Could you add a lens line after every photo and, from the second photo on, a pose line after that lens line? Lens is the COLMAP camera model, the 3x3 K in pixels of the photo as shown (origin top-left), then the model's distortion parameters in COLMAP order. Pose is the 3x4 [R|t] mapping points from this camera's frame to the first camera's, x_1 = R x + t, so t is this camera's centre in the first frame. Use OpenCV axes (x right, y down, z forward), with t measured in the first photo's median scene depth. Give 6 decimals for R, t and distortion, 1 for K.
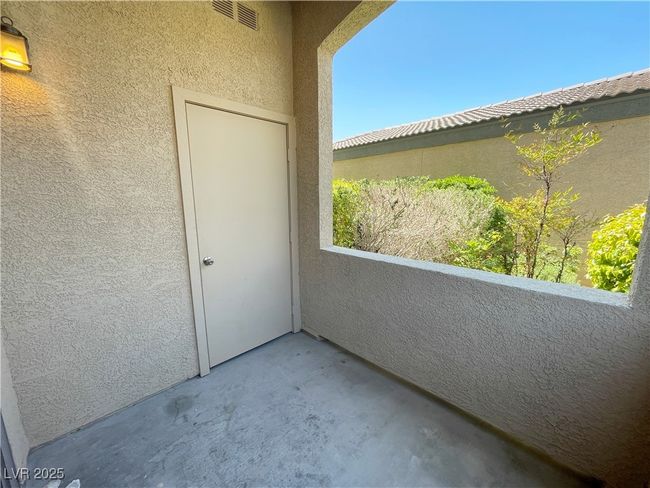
lens RADIAL K [[262.4, 0, 324.6], [0, 262.4, 245.0], [0, 0, 1]] dist [-0.001943, -0.000165]
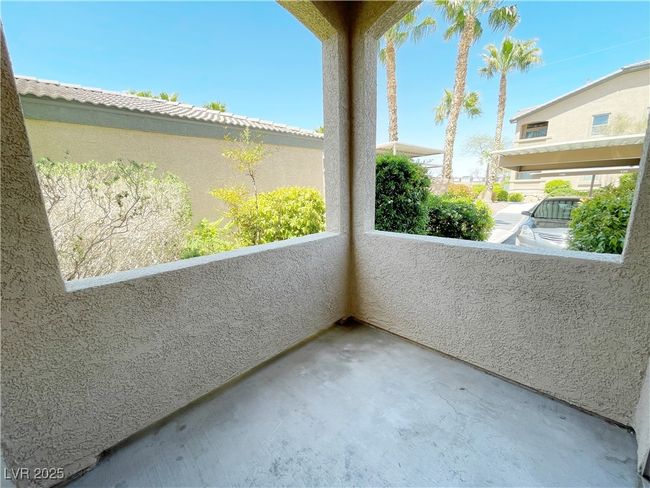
lens RADIAL K [[260.5, 0, 320.7], [0, 260.5, 242.4], [0, 0, 1]] dist [0.003575, 0.000484]
pose [[-0.001548, -0.191636, 0.981465, -0.664416], [0.204649, 0.960633, 0.187891, -0.096408], [-0.978834, 0.201147, 0.037732, 0.691516]]
